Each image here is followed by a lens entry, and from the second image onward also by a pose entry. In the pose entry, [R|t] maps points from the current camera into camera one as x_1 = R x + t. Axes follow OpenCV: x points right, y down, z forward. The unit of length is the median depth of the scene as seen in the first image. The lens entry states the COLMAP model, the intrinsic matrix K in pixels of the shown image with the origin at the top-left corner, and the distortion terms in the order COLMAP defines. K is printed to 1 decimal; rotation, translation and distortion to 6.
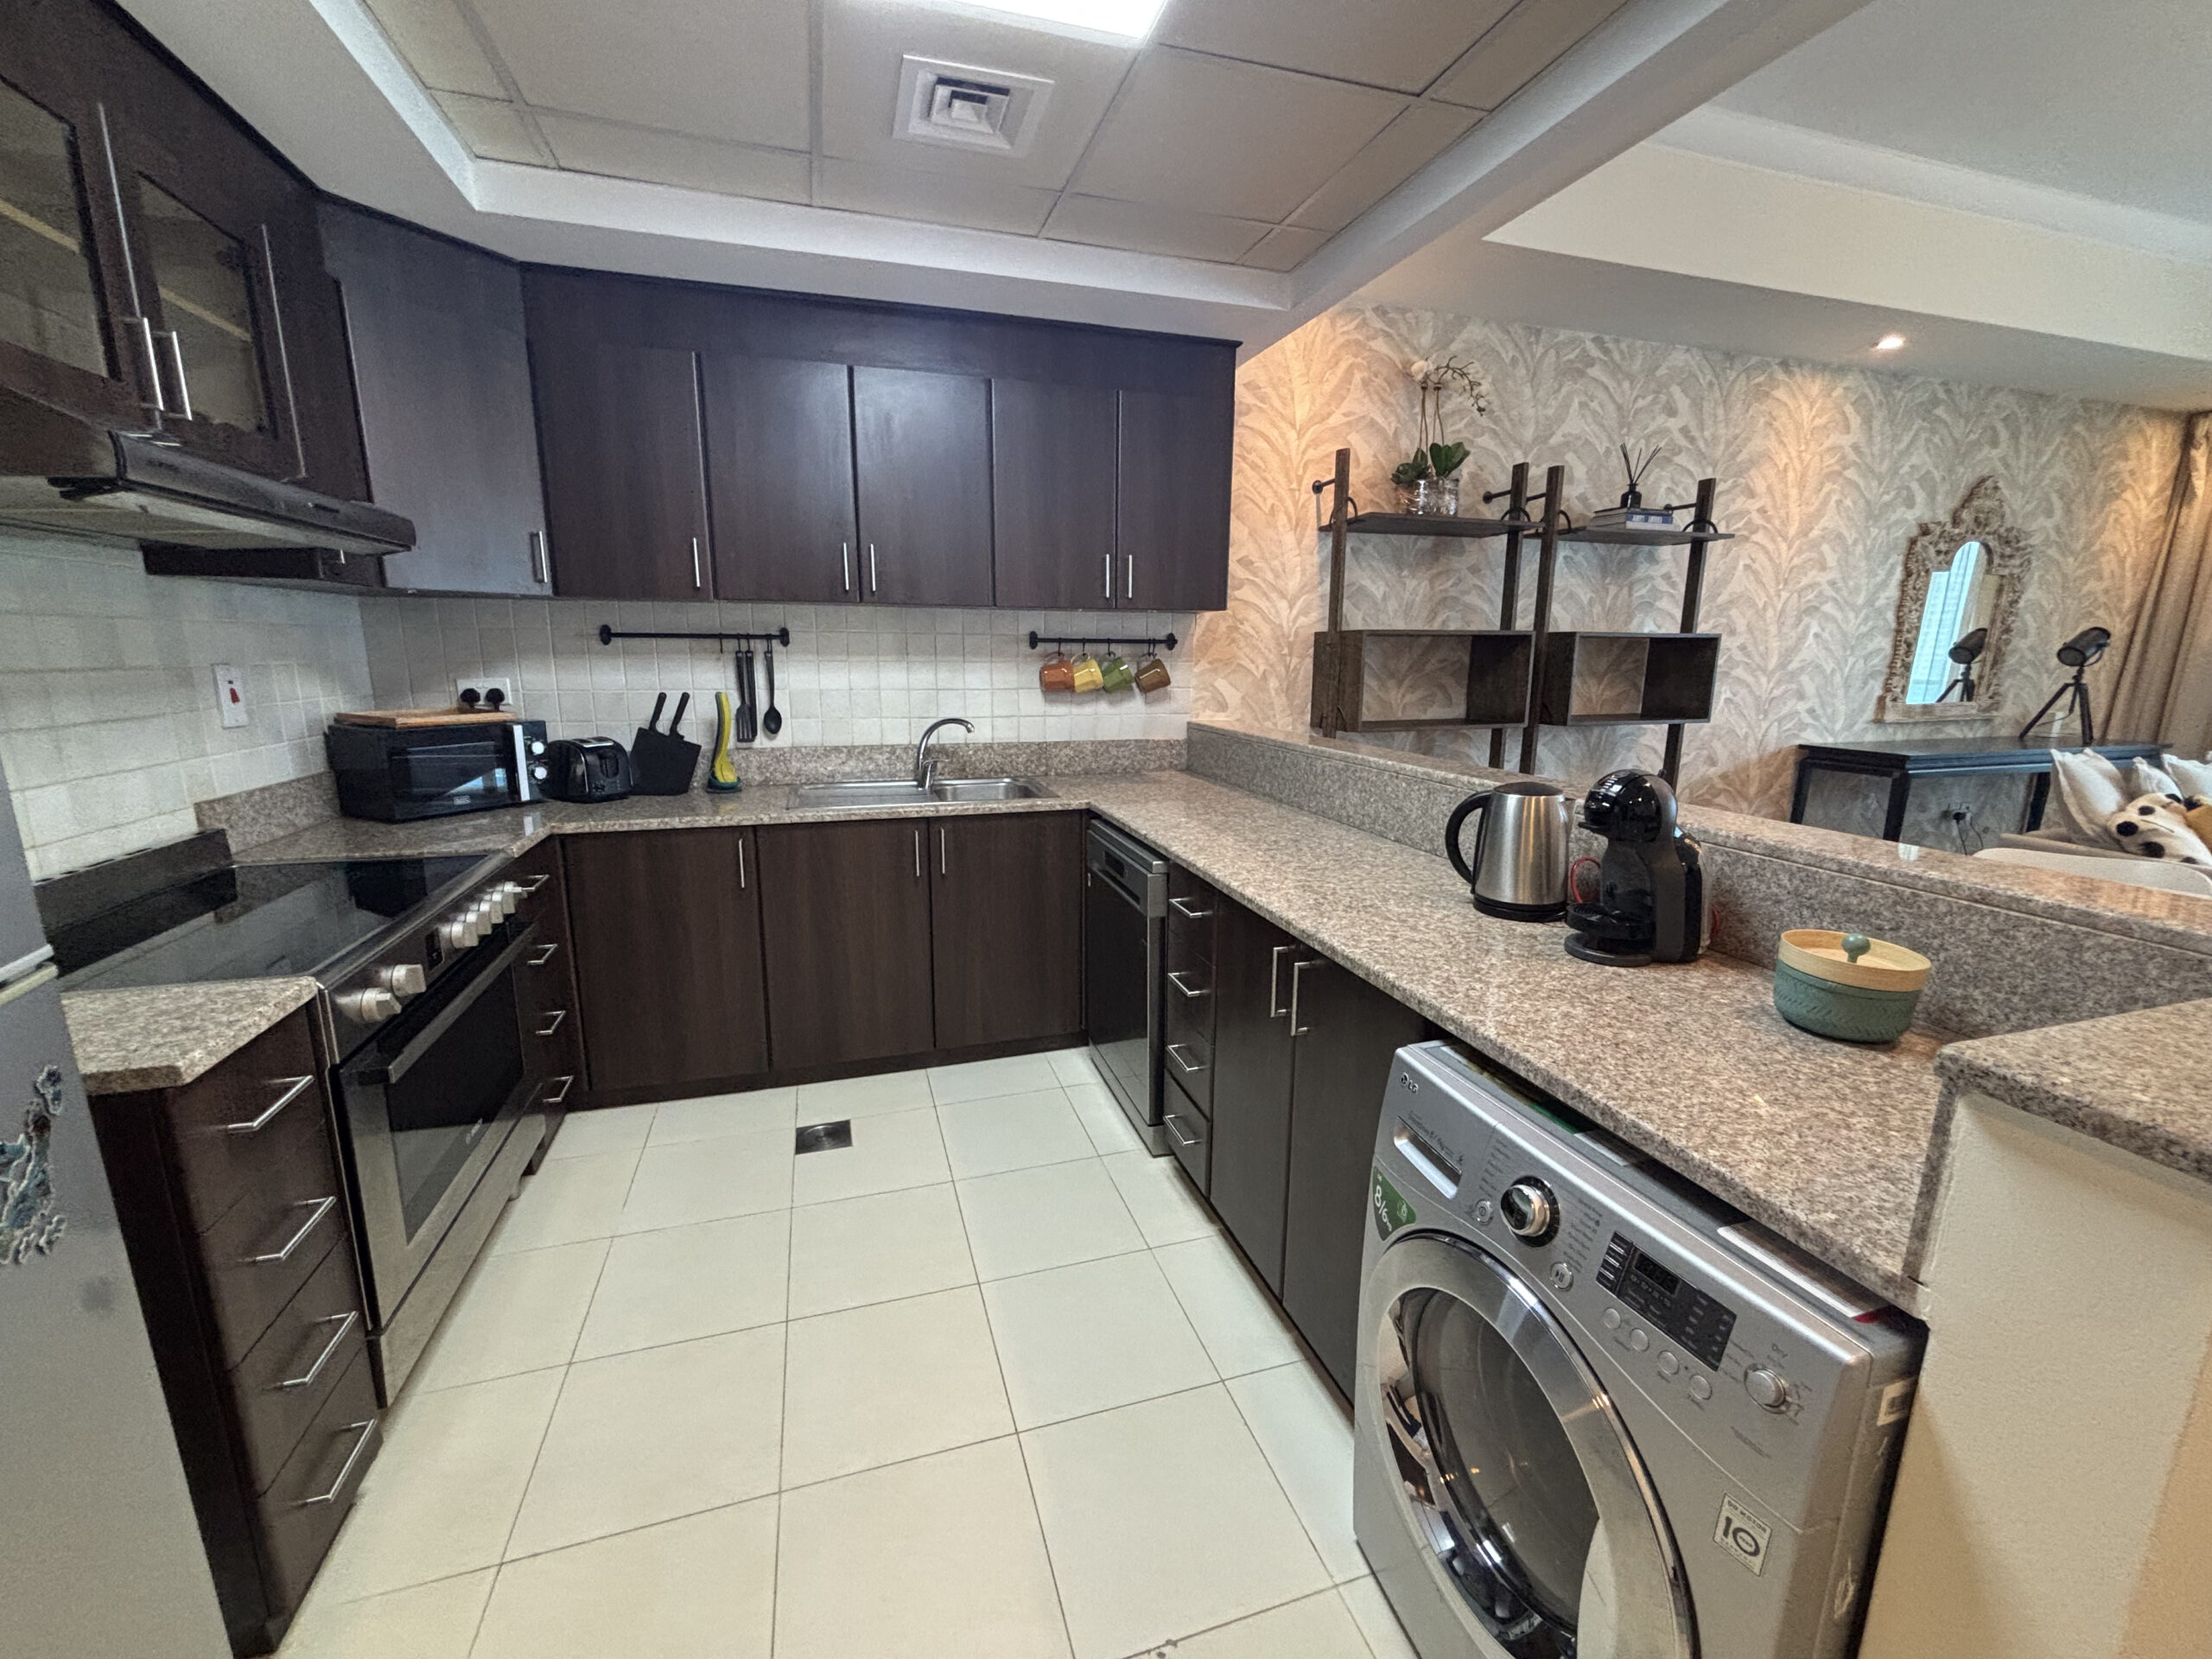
lens RADIAL K [[891.1, 0, 1117.5], [0, 891.1, 828.8], [0, 0, 1]] dist [0.005577, 0.000508]
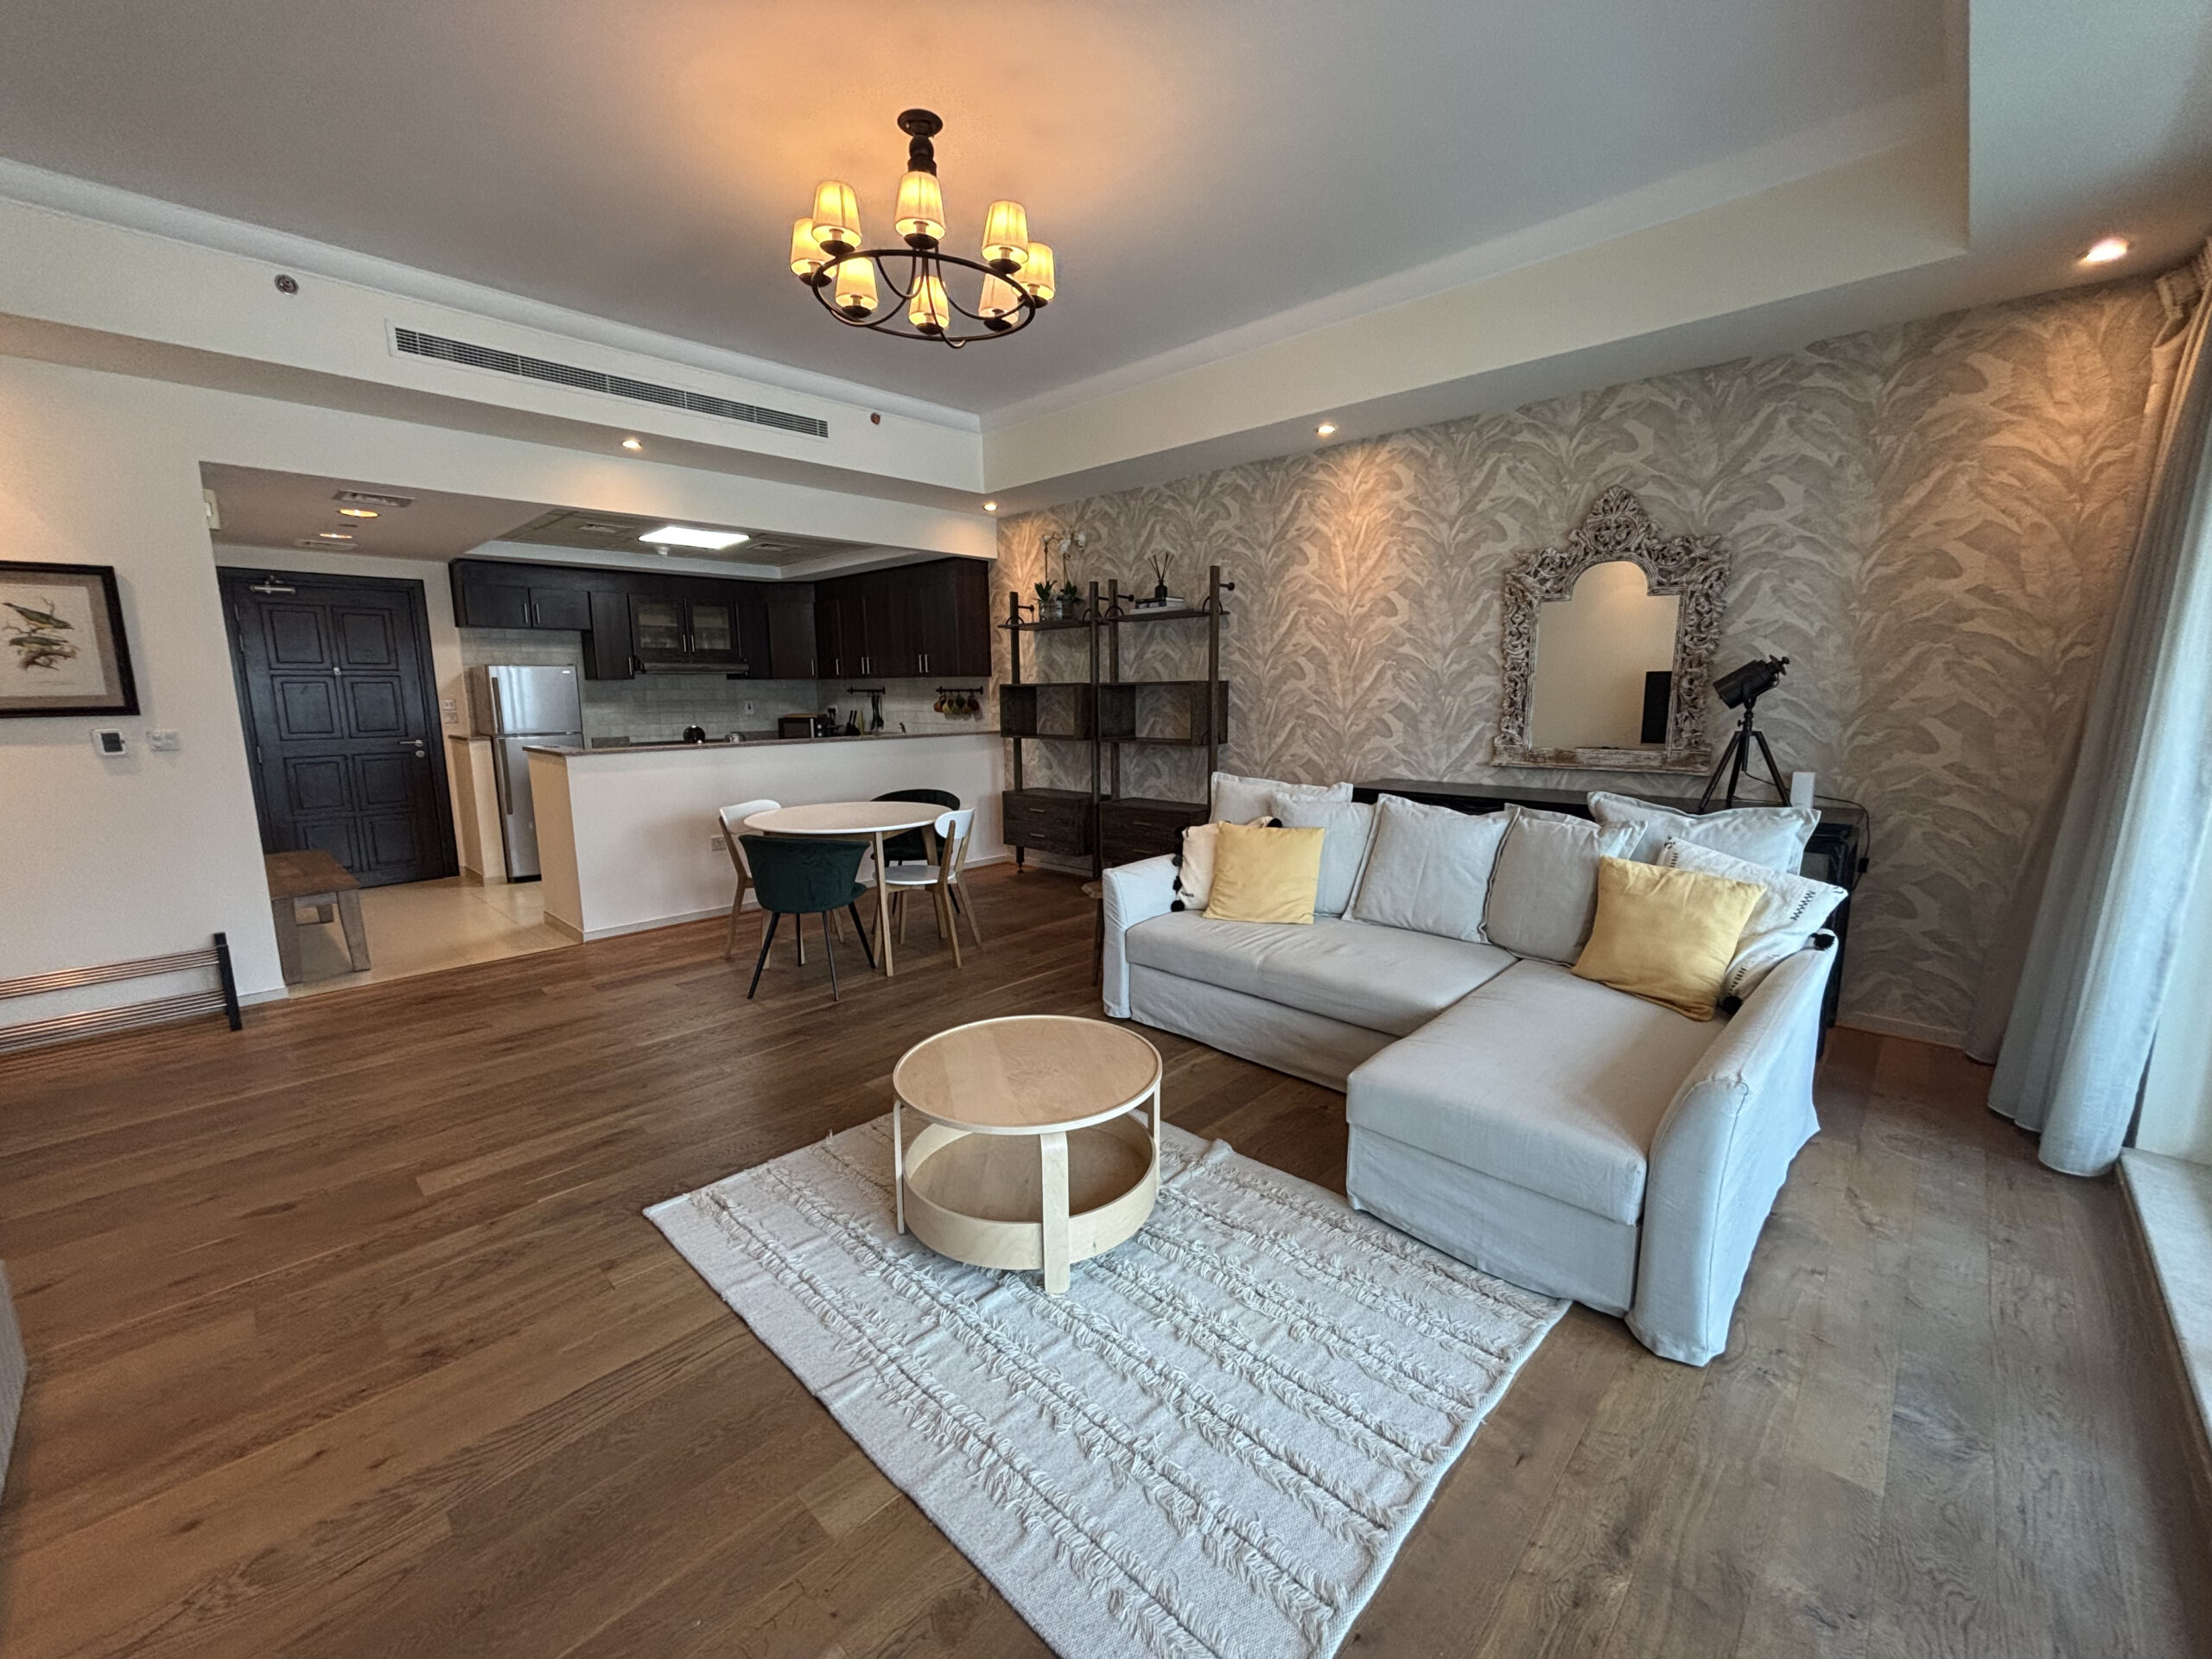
lens RADIAL K [[894.7, 0, 1090.6], [0, 894.7, 826.4], [0, 0, 1]] dist [0.000872, 0.000437]
pose [[0.469575, 0.123159, -0.874260, 1.970438], [-0.166034, 0.984874, 0.049563, -0.043884], [0.867140, 0.121884, 0.482921, 0.256333]]
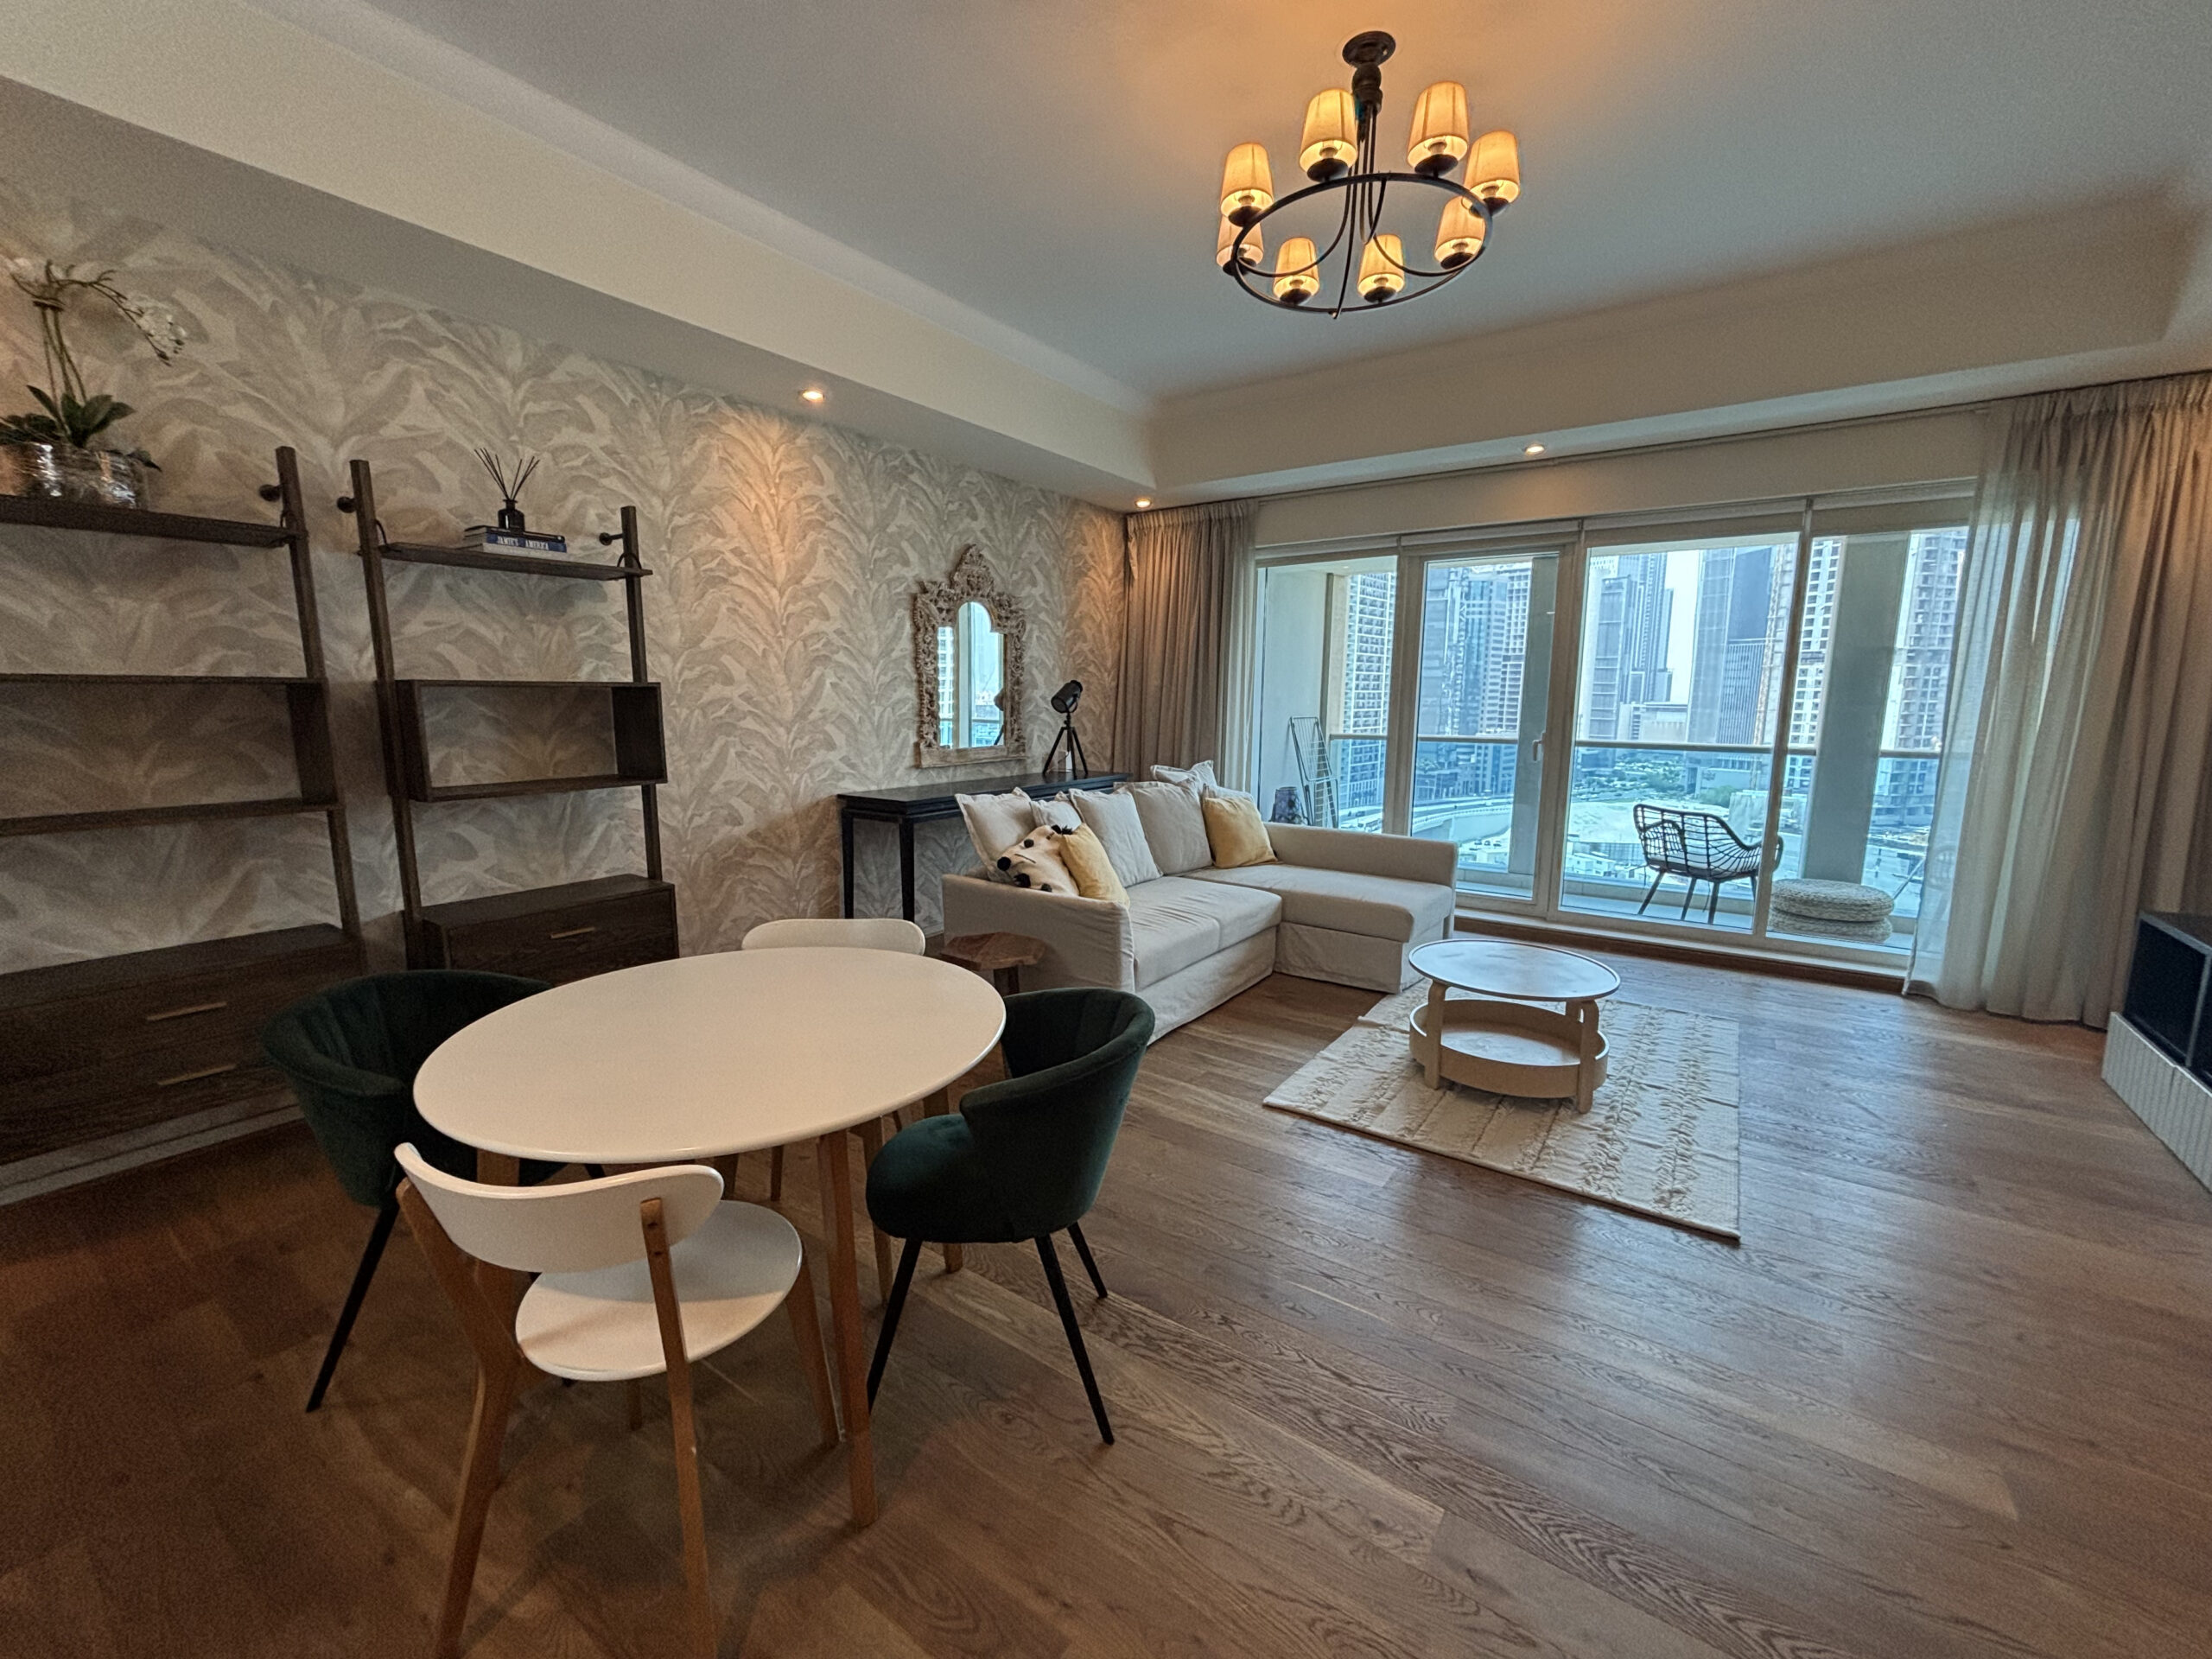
lens RADIAL K [[882.0, 0, 1094.7], [0, 882.0, 845.8], [0, 0, 1]] dist [-0.003316, -0.000166]
pose [[0.804366, -0.101149, 0.585461, 0.536445], [0.118092, 0.992959, 0.009305, -0.017526], [-0.582280, 0.061654, 0.810647, 0.060608]]
